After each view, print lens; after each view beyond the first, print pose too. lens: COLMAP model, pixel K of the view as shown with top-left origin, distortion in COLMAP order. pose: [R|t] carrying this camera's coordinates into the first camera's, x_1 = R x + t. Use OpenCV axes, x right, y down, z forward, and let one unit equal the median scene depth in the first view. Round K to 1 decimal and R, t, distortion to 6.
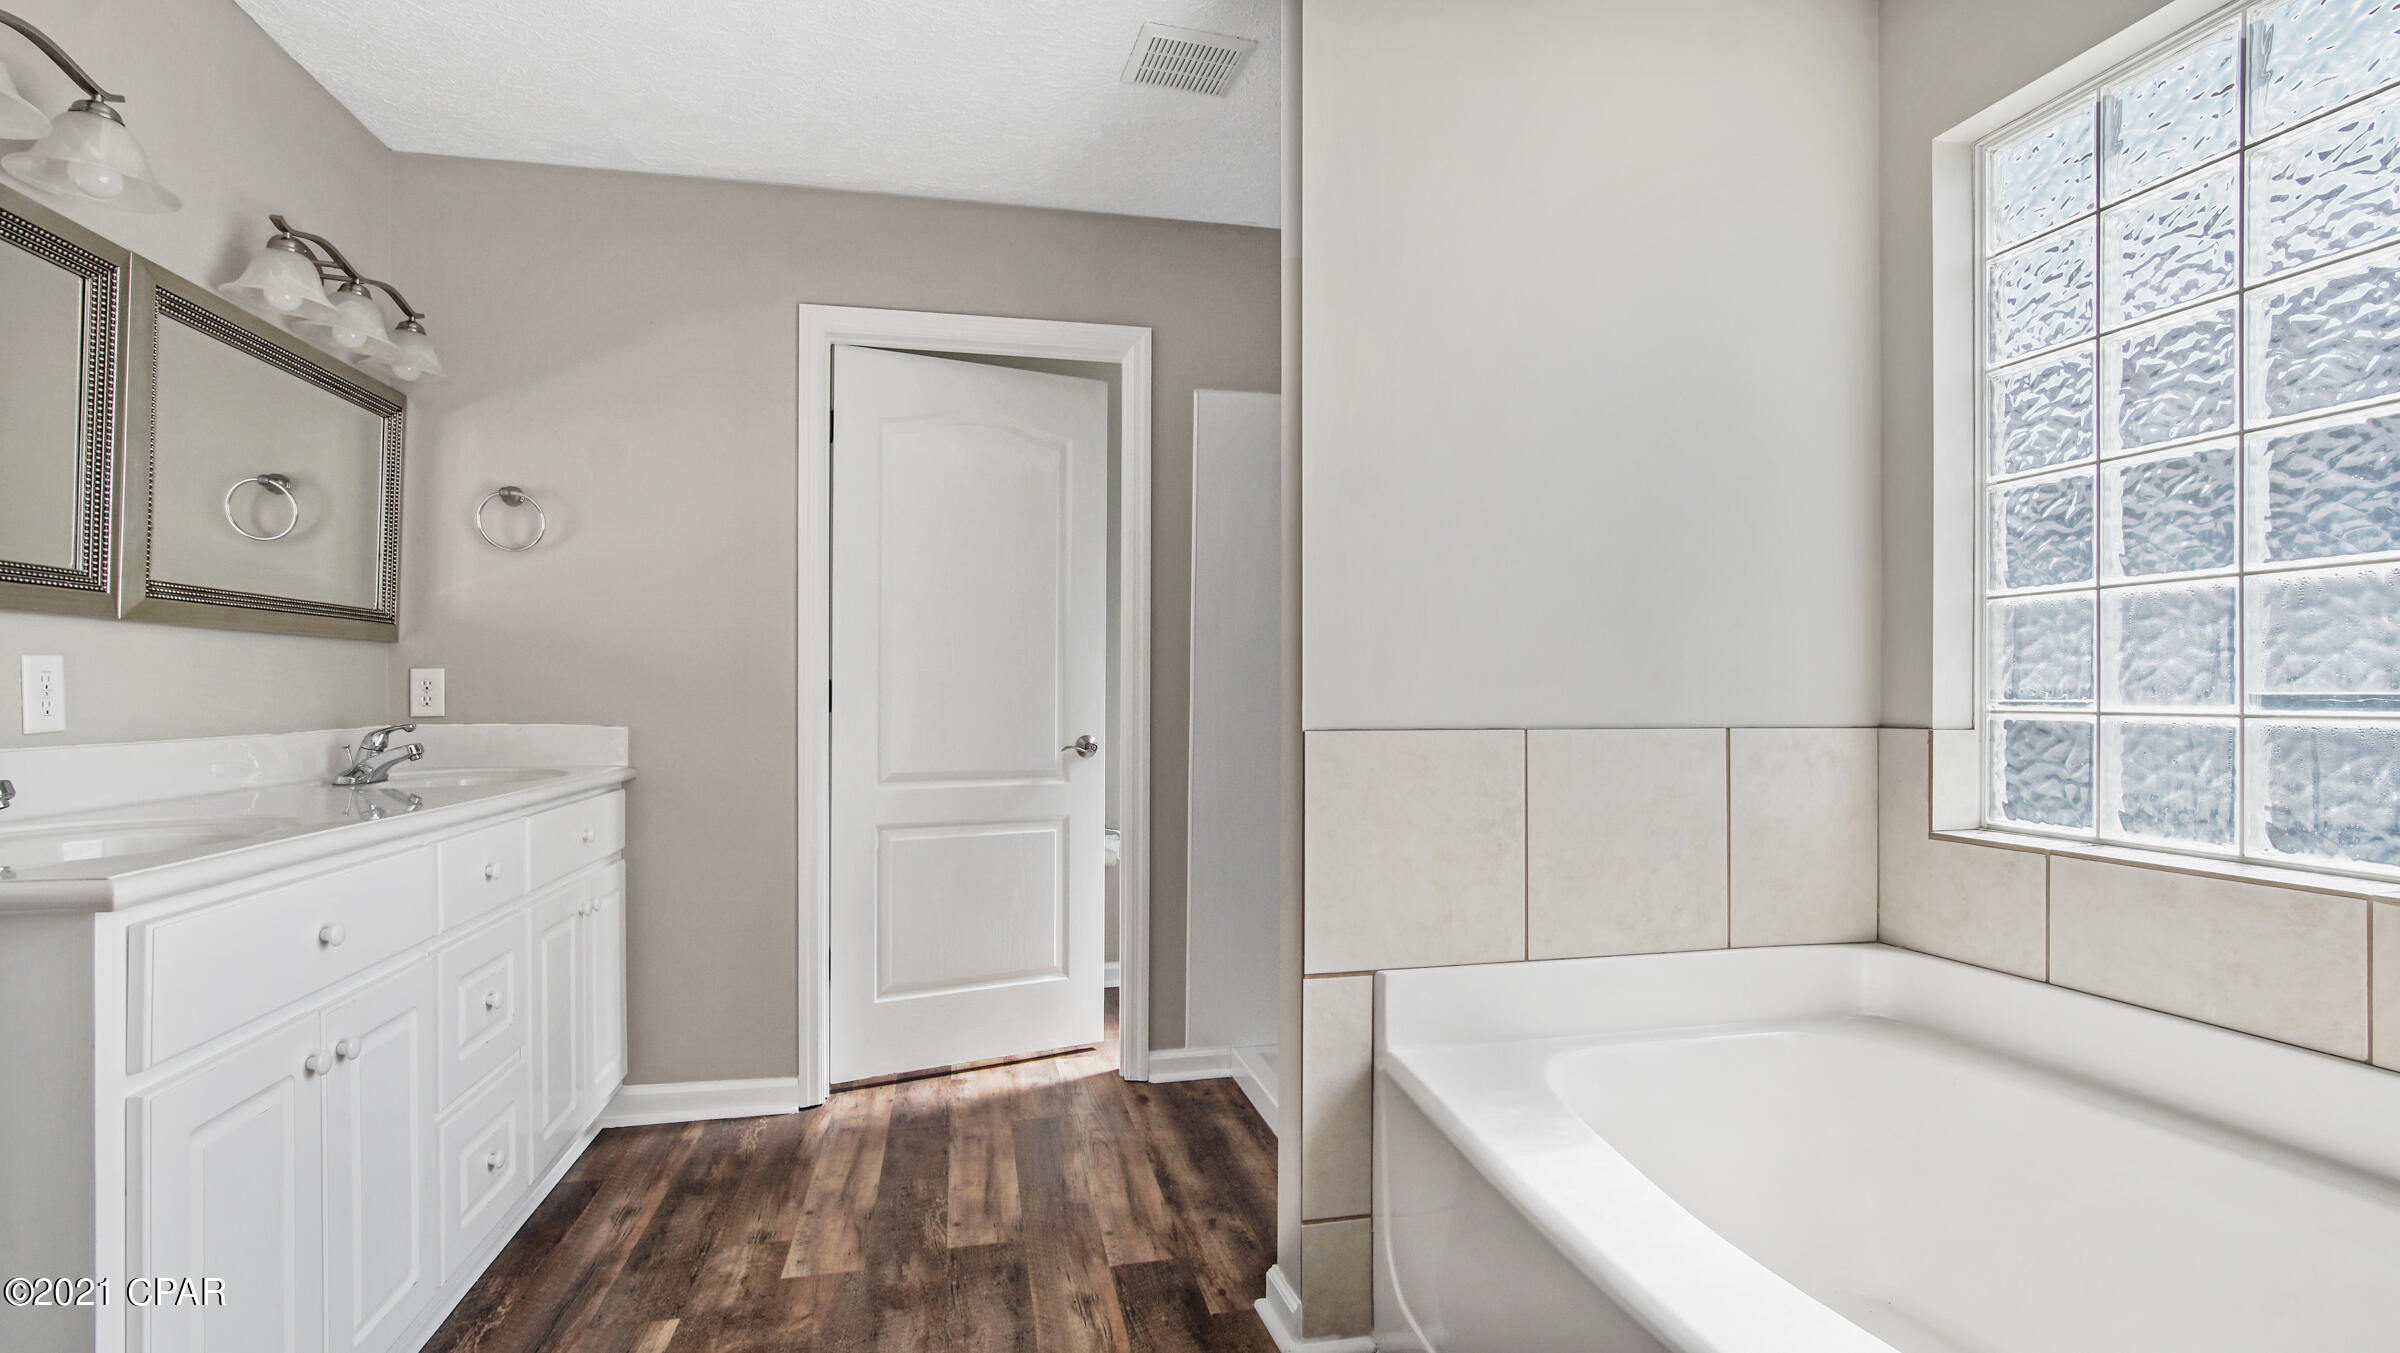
lens RADIAL K [[1081.3, 0, 1219.5], [0, 1081.3, 693.3], [0, 0, 1]] dist [-0.000110, -0.000071]
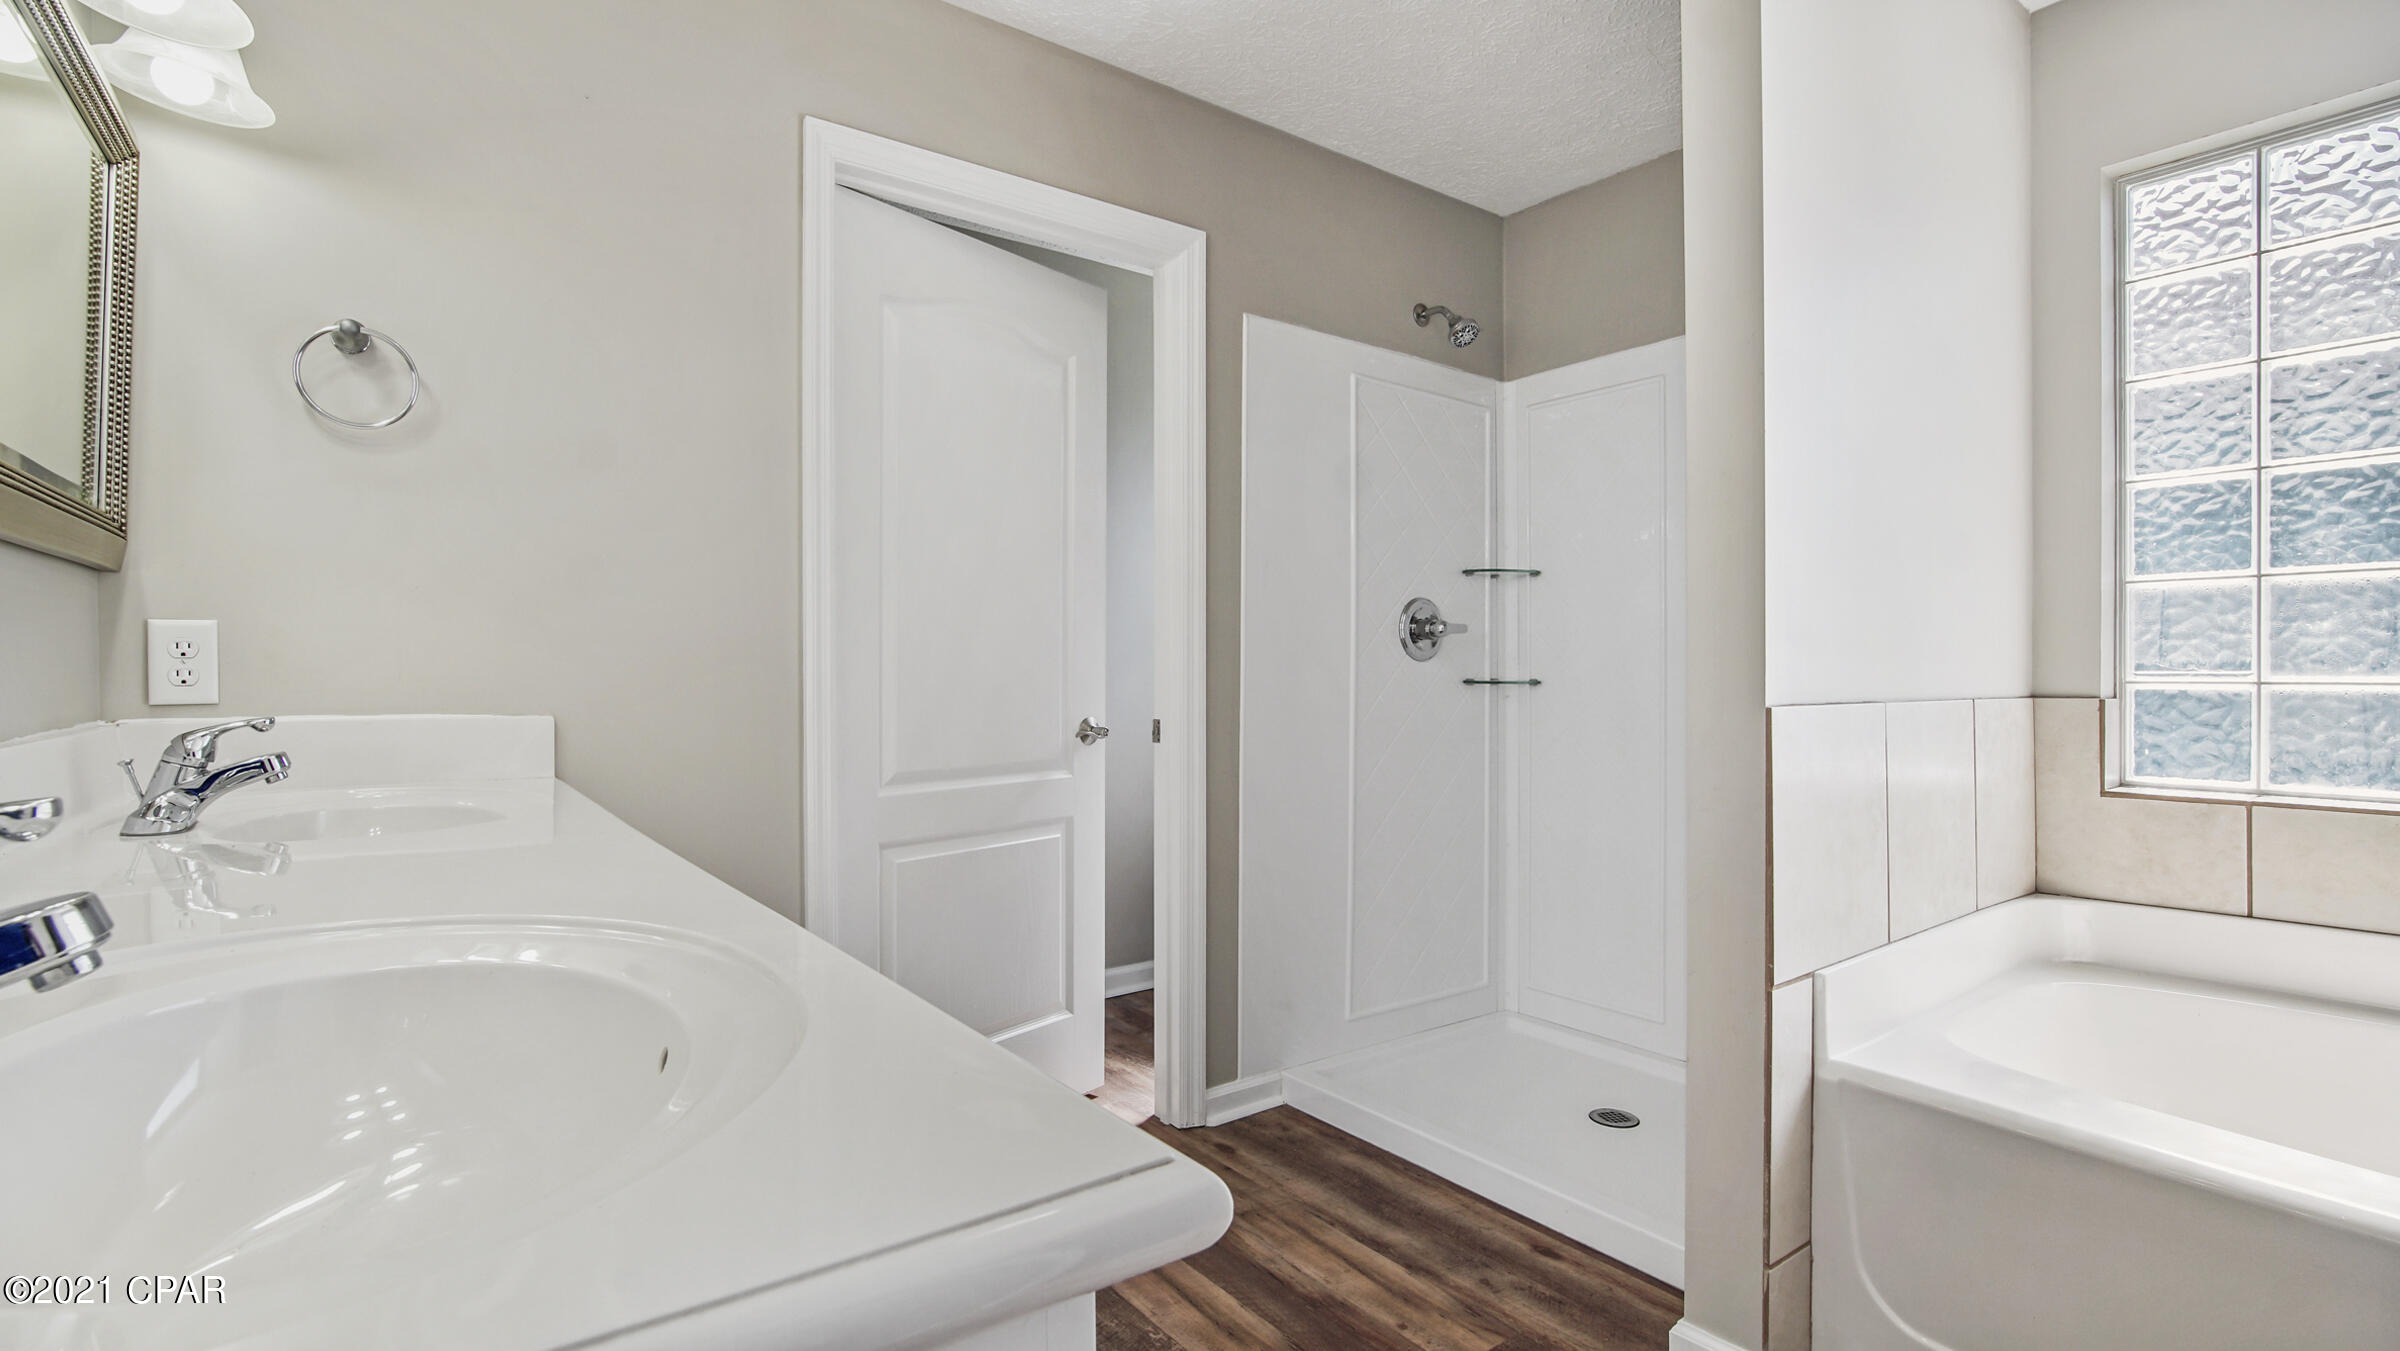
lens RADIAL K [[1082.4, 0, 1200.0], [0, 1082.4, 675.5], [0, 0, 1]] dist [0.000294, 0.000425]
pose [[0.911418, -0.000230, 0.411482, -0.647884], [-0.001204, 0.999994, 0.003224, 0.007323], [-0.411480, -0.003434, 0.911412, 0.361686]]
